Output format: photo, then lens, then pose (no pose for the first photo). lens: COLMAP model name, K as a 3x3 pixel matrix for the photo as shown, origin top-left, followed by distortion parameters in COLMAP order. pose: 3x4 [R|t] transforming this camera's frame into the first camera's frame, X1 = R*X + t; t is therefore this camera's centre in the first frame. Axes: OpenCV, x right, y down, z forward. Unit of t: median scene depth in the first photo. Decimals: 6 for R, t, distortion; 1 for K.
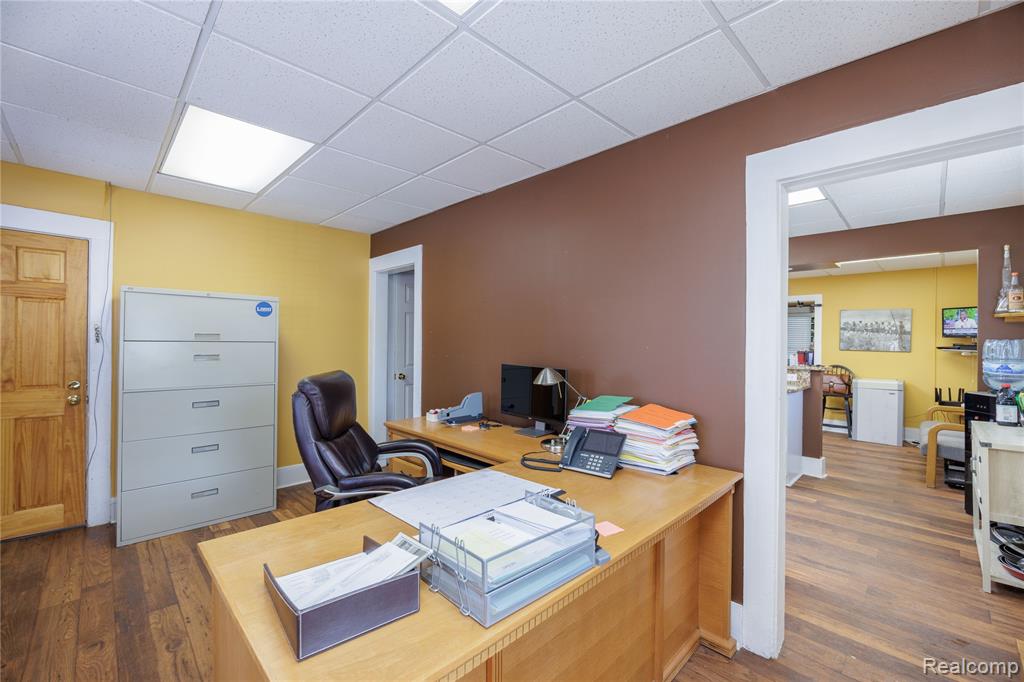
lens RADIAL K [[431.4, 0, 515.8], [0, 431.4, 344.0], [0, 0, 1]] dist [-0.014211, 0.000271]
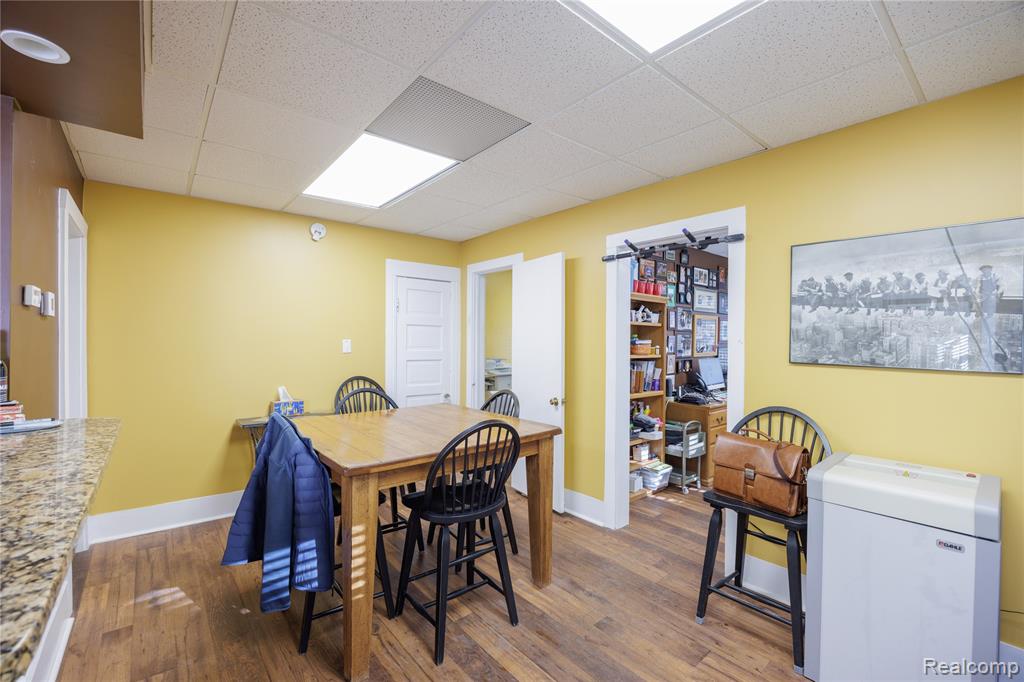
lens RADIAL K [[460.8, 0, 507.7], [0, 460.8, 339.0], [0, 0, 1]] dist [-0.011596, 0.000603]
pose [[0.997328, -0.013346, -0.071828, 0.596540], [0.012997, 0.999901, -0.005329, -0.006576], [0.071892, 0.004381, 0.997403, 0.661954]]
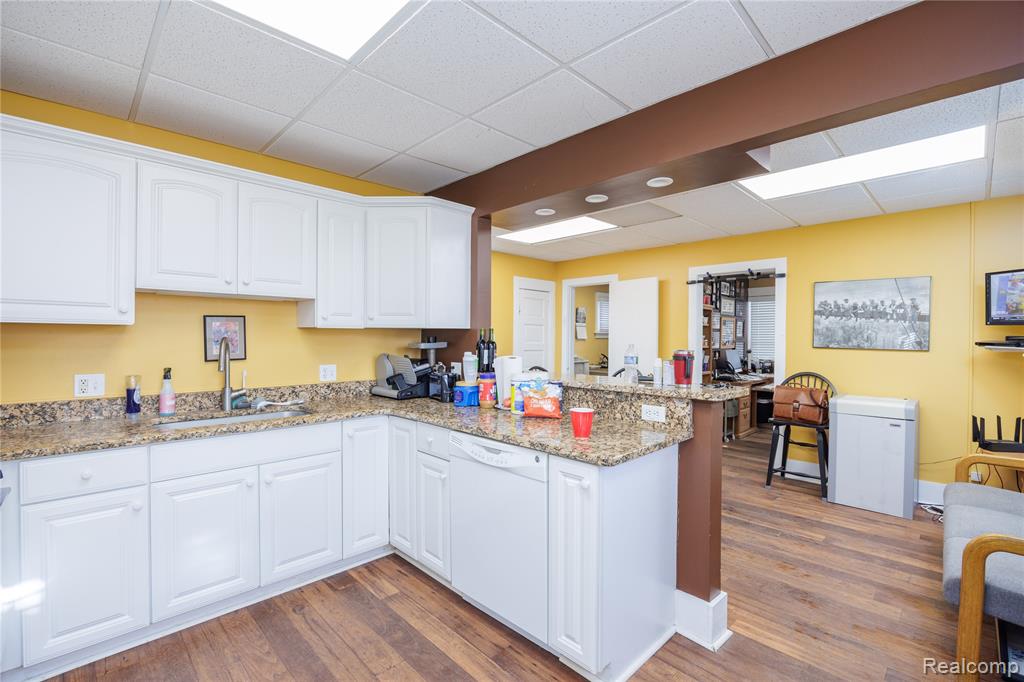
lens RADIAL K [[460.8, 0, 516.3], [0, 460.8, 338.6], [0, 0, 1]] dist [-0.011596, 0.000603]
pose [[0.999898, -0.010376, -0.009844, 0.360799], [0.010370, 0.999946, -0.000682, -0.003119], [0.009850, 0.000580, 0.999951, 0.362881]]
